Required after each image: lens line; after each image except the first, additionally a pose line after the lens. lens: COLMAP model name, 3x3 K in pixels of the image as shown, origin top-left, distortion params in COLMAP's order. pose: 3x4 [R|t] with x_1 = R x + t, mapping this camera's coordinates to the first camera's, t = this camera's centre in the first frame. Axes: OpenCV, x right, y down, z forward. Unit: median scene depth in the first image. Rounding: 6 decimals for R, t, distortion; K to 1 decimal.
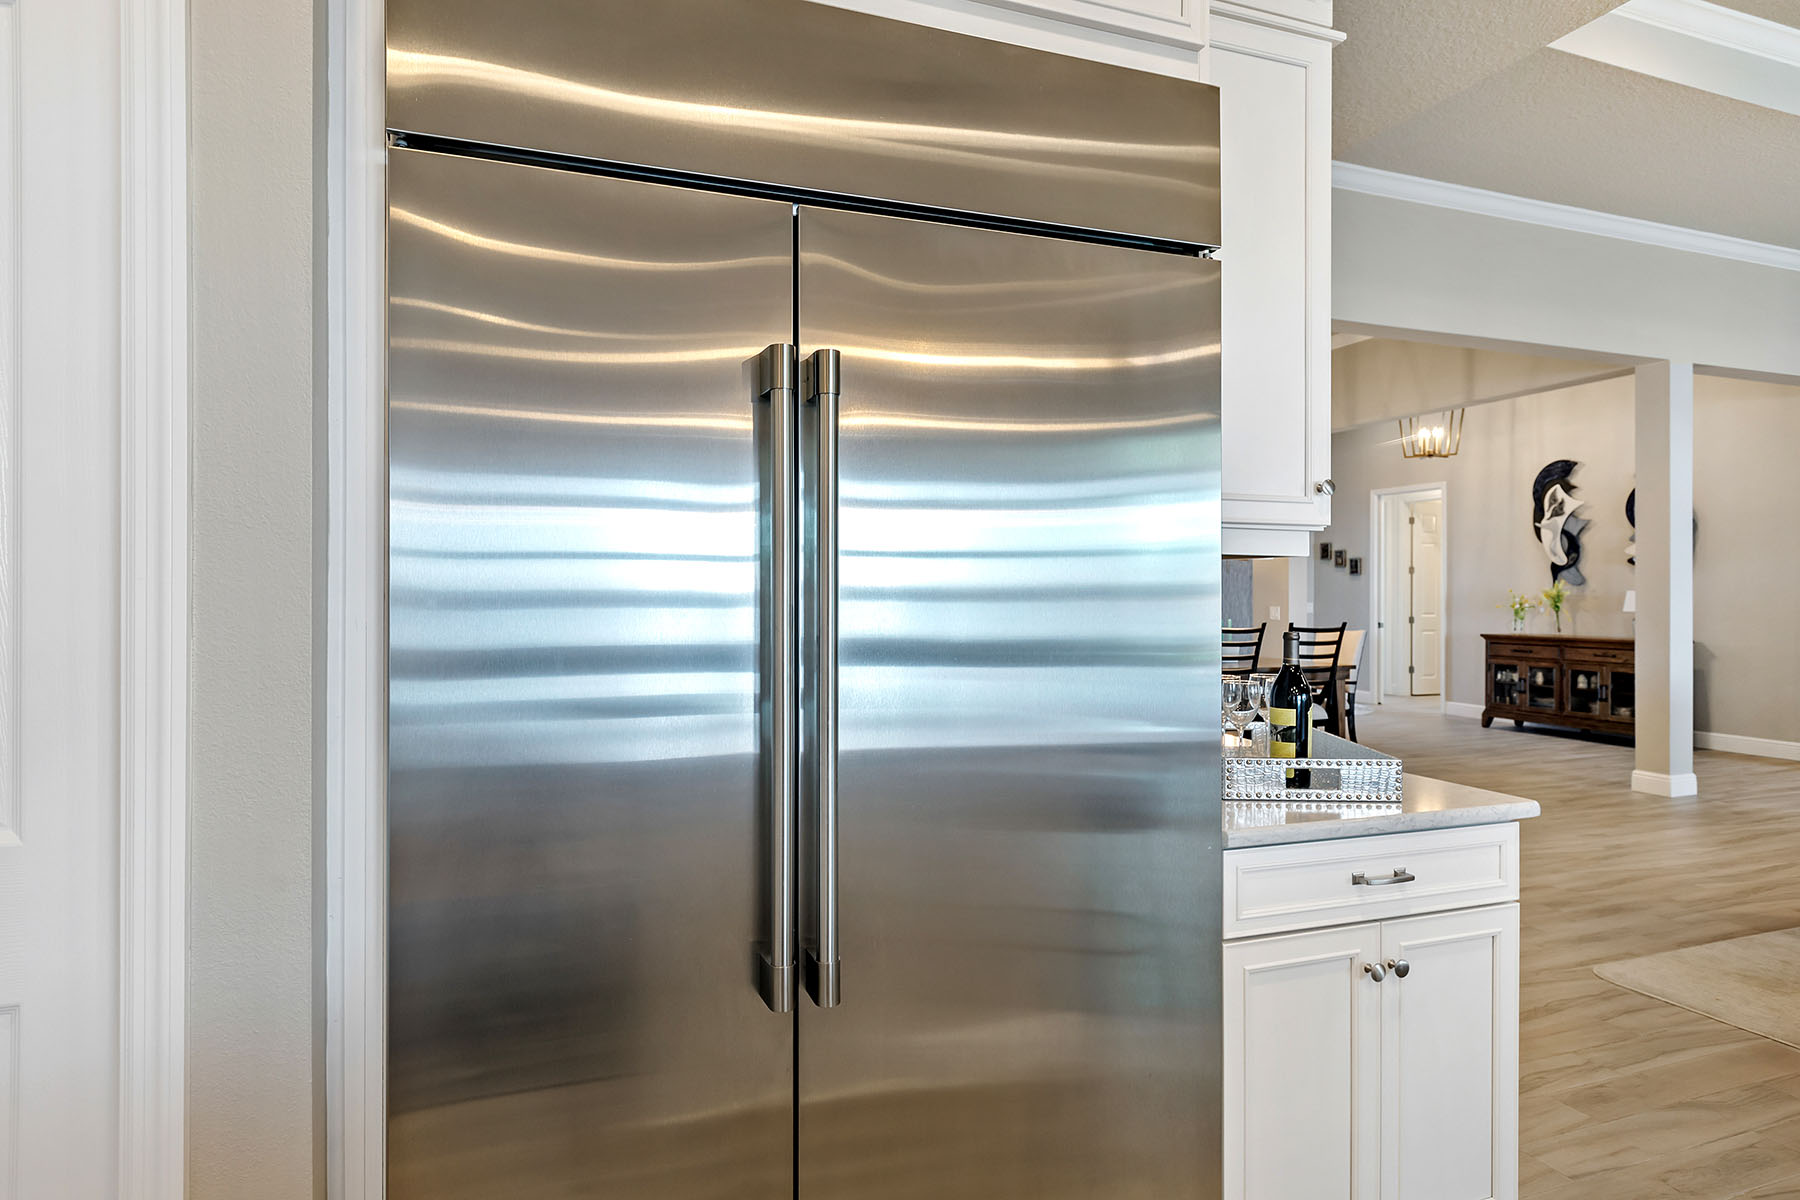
lens RADIAL K [[1008.8, 0, 900.4], [0, 1008.8, 587.1], [0, 0, 1]] dist [-0.000674, 0.000284]
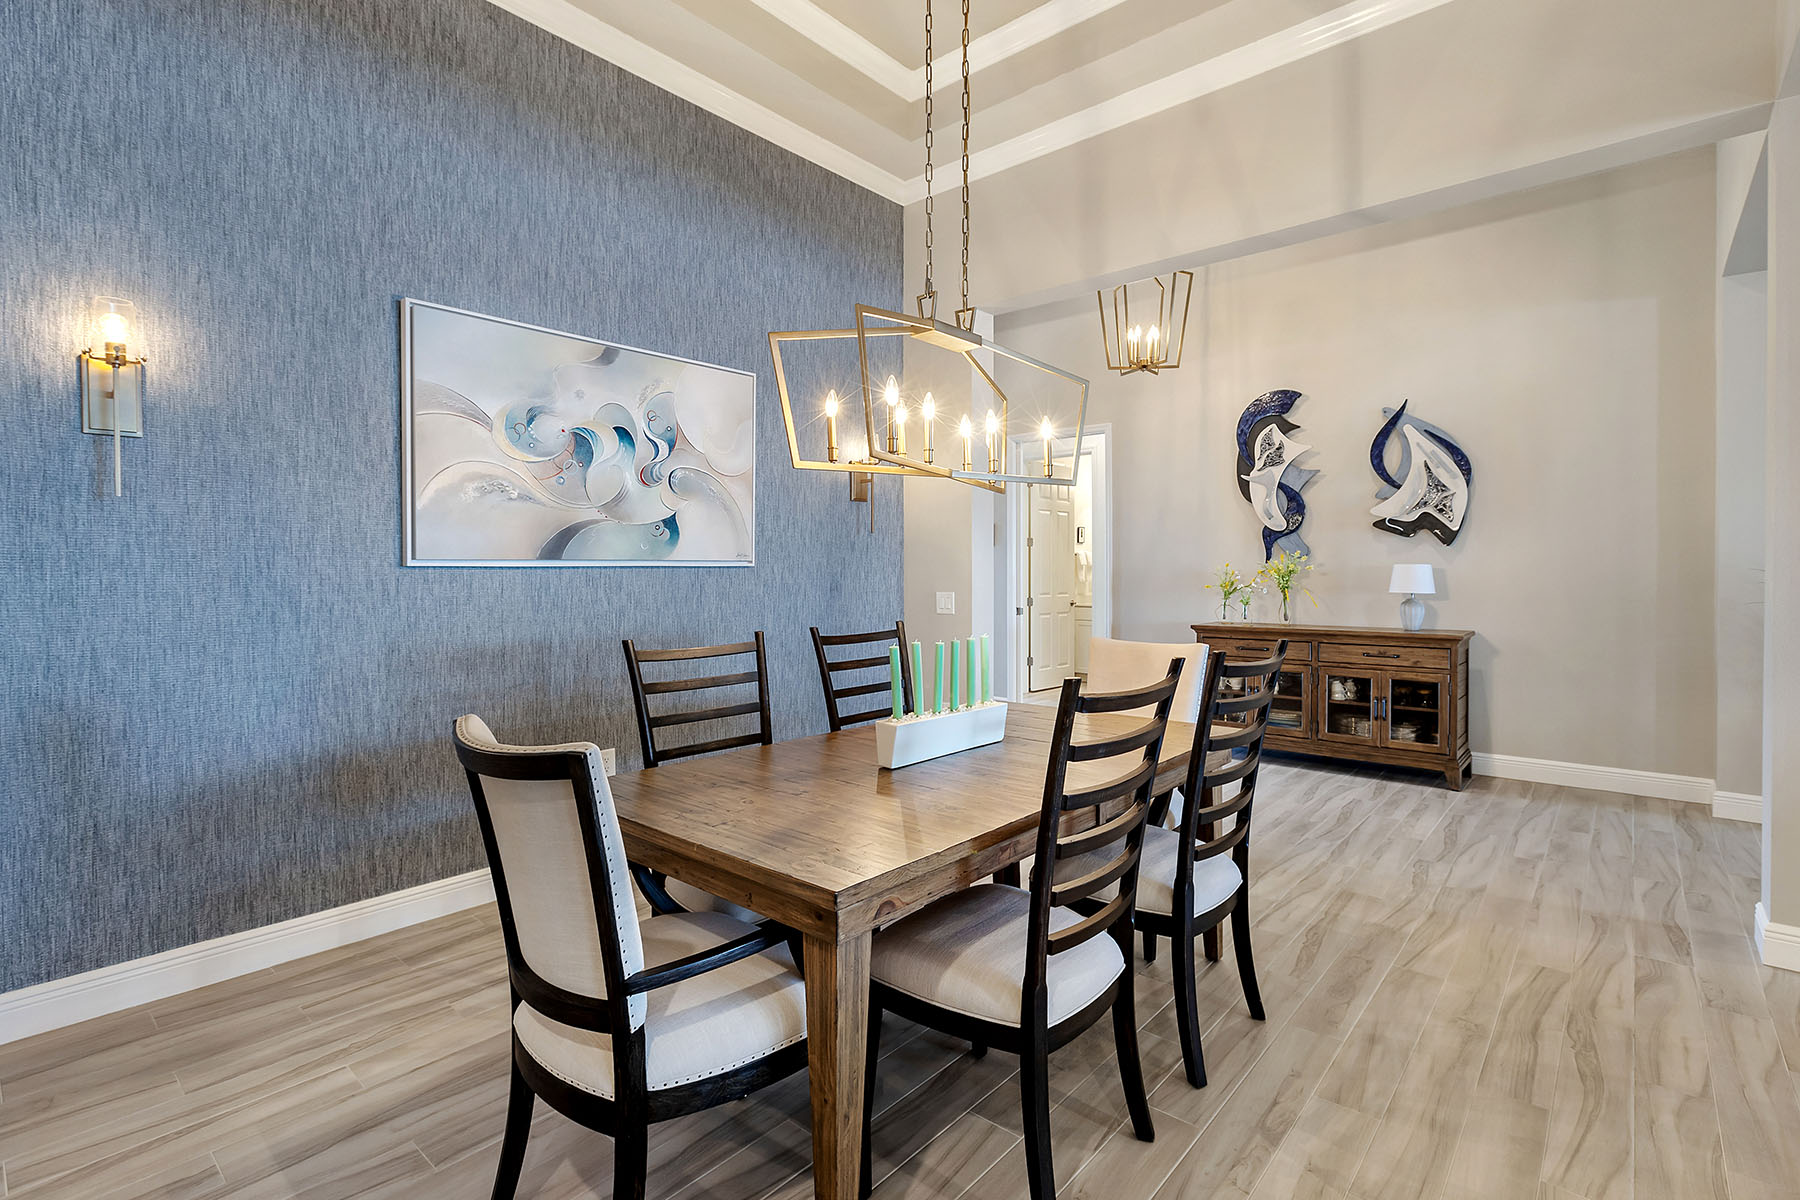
lens RADIAL K [[835.8, 0, 913.2], [0, 835.8, 580.1], [0, 0, 1]] dist [0.002153, -0.000228]
pose [[0.873319, -0.010297, 0.487039, 0.112760], [0.002613, 0.999861, 0.016453, 0.004075], [-0.487141, -0.013096, 0.873225, 0.587243]]
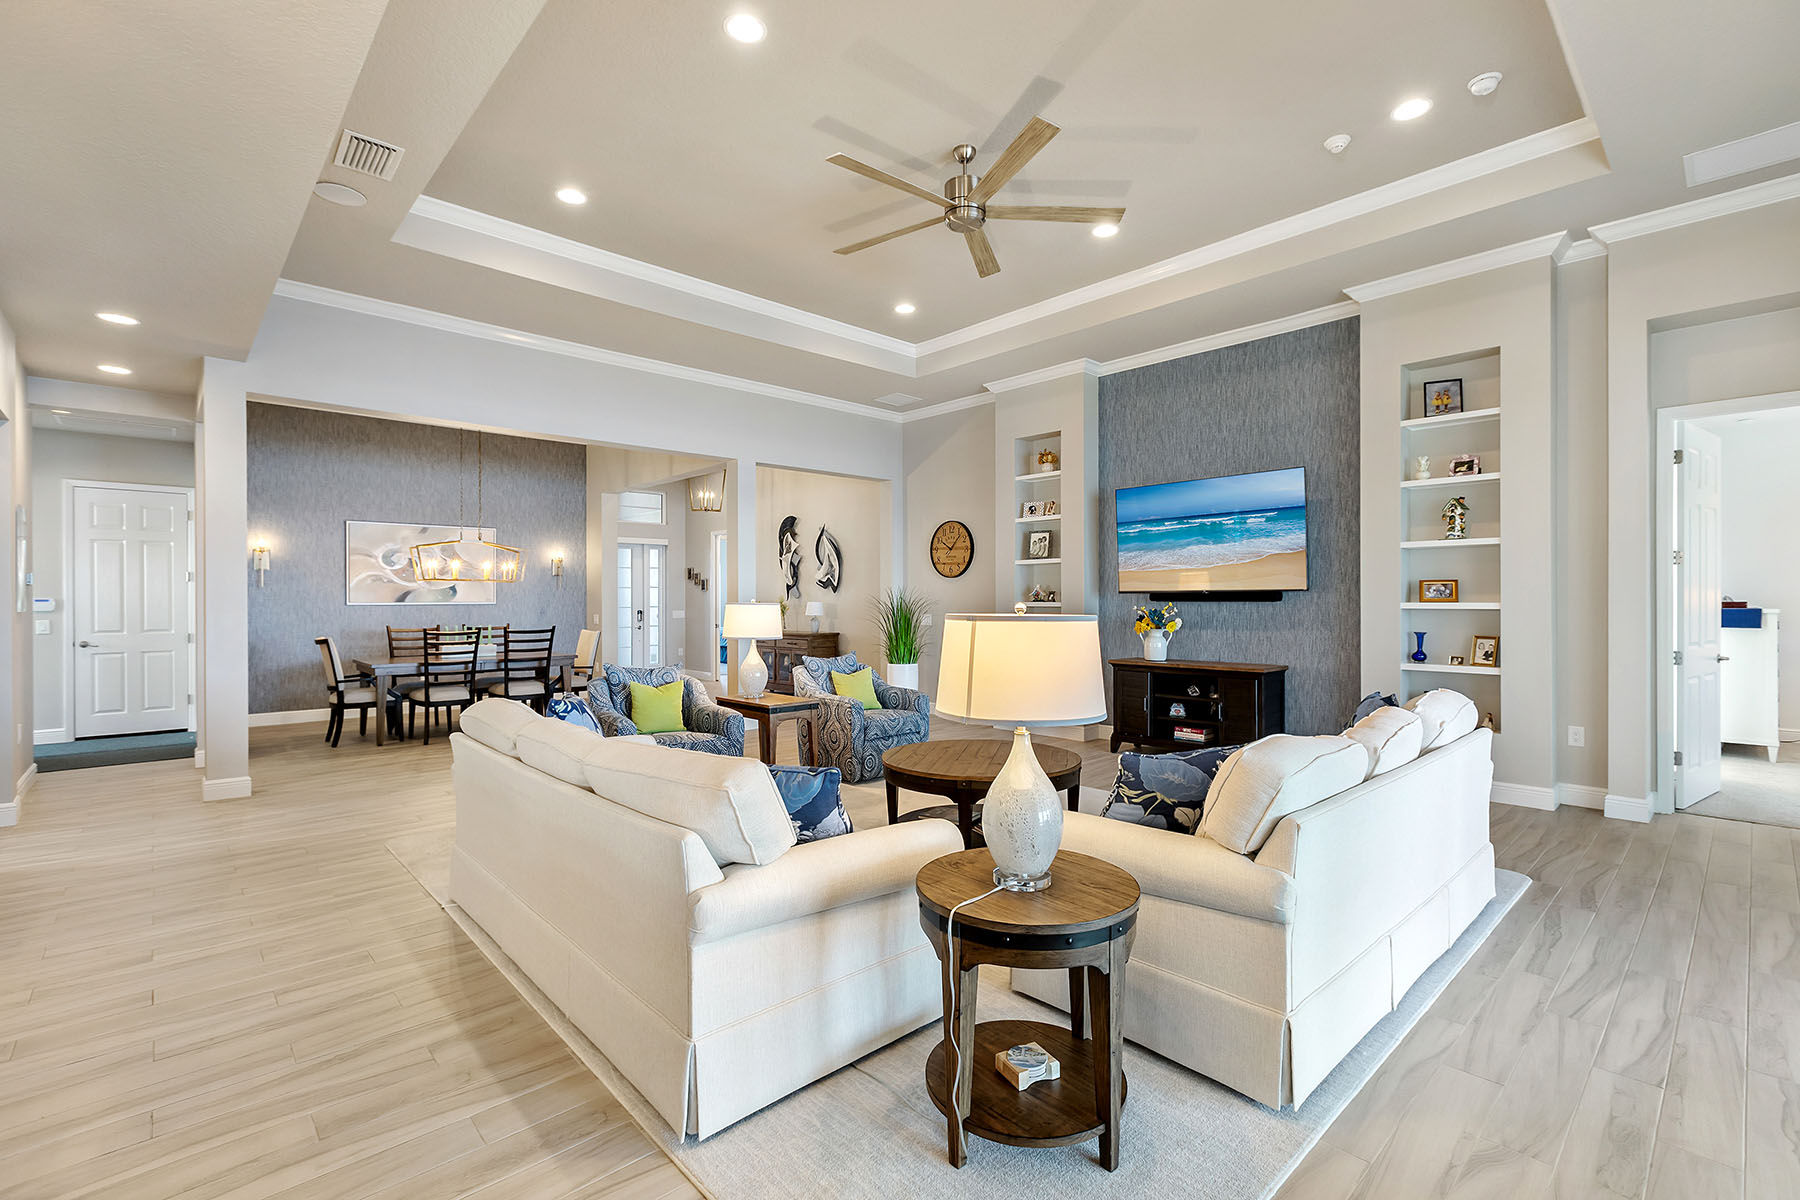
lens RADIAL K [[797.3, 0, 906.8], [0, 797.3, 600.3], [0, 0, 1]] dist [-0.002363, 0.000787]
pose [[0.921447, -0.006626, 0.388448, 0.347476], [0.005012, 0.999974, 0.005168, -0.003814], [-0.388472, -0.002816, 0.921456, -0.185459]]
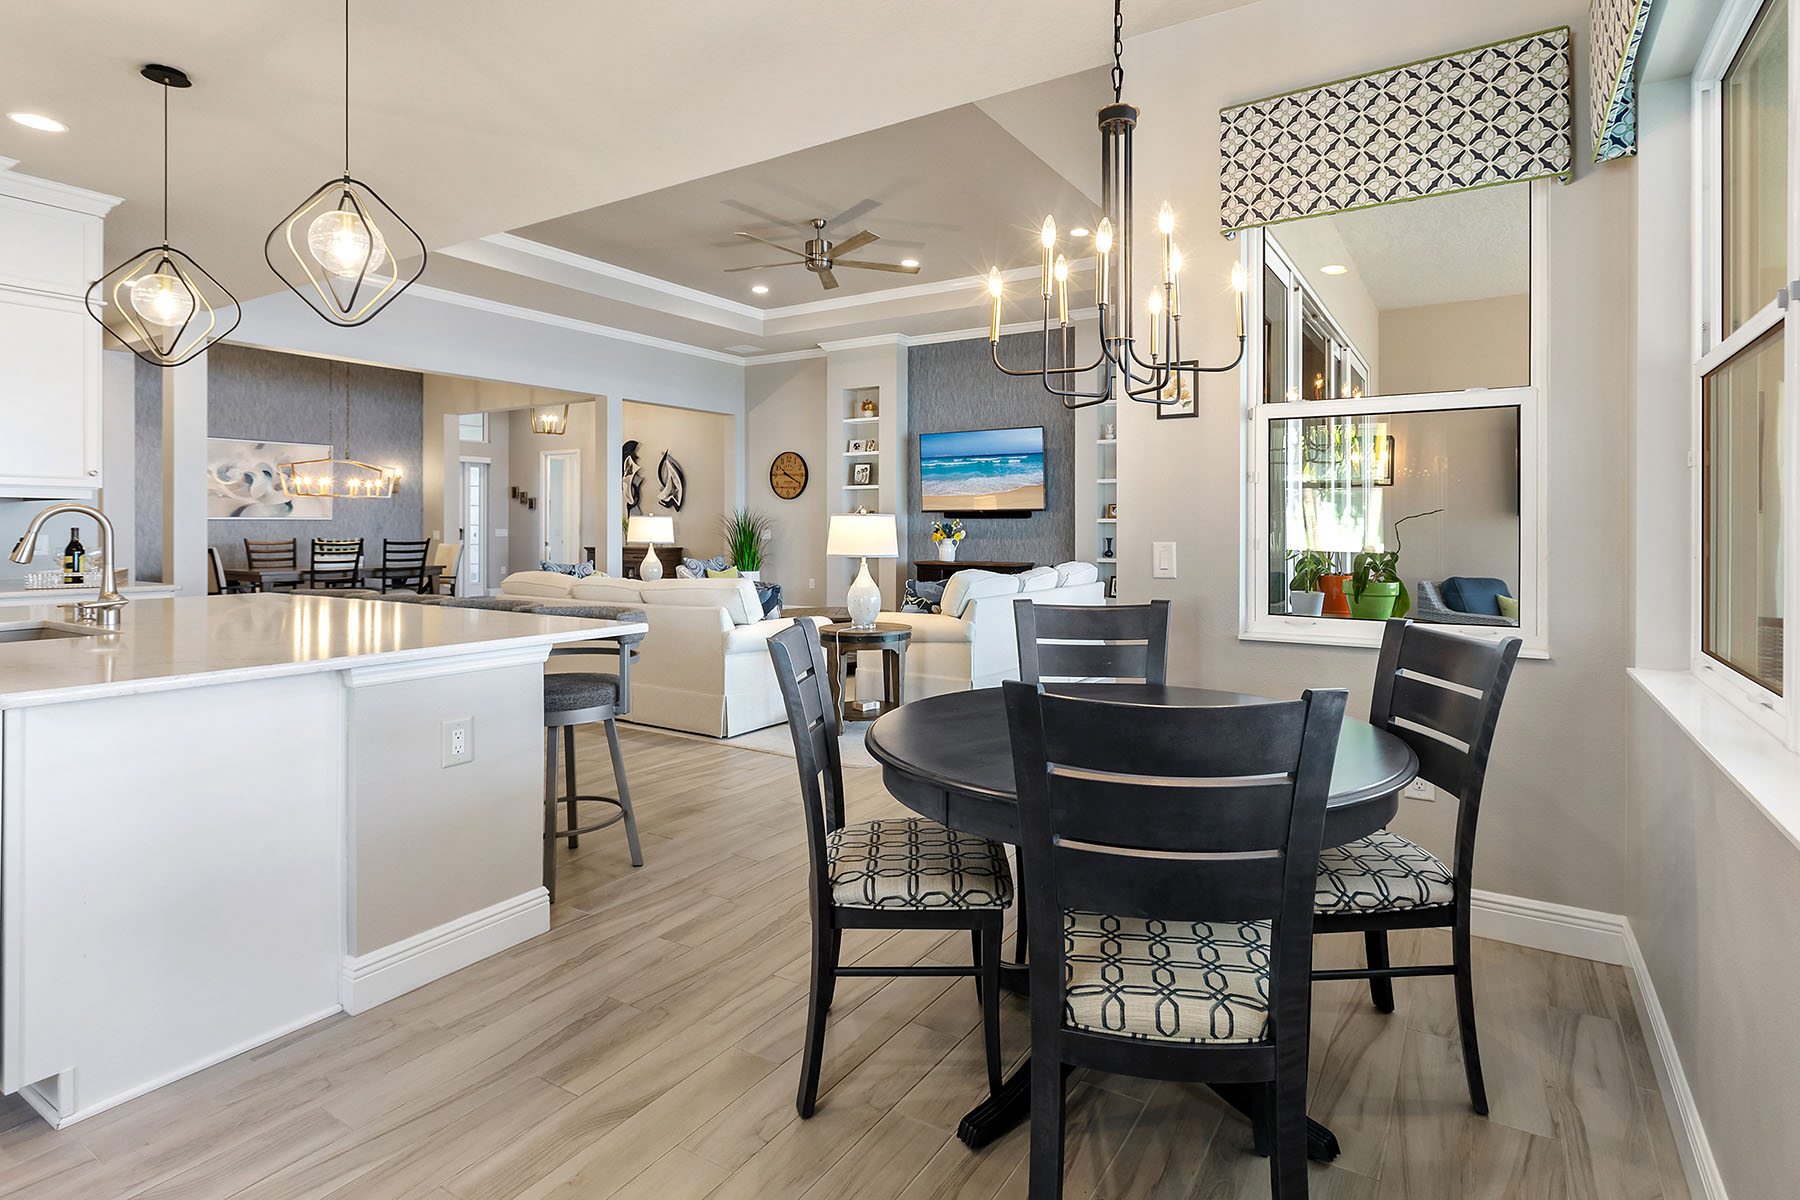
lens RADIAL K [[894.4, 0, 962.5], [0, 894.4, 526.3], [0, 0, 1]] dist [0.003061, -0.001330]
pose [[0.774524, -0.003939, 0.632532, 0.147271], [0.000091, 0.999981, 0.006115, 0.005356], [-0.632544, -0.004678, 0.774510, -0.480807]]
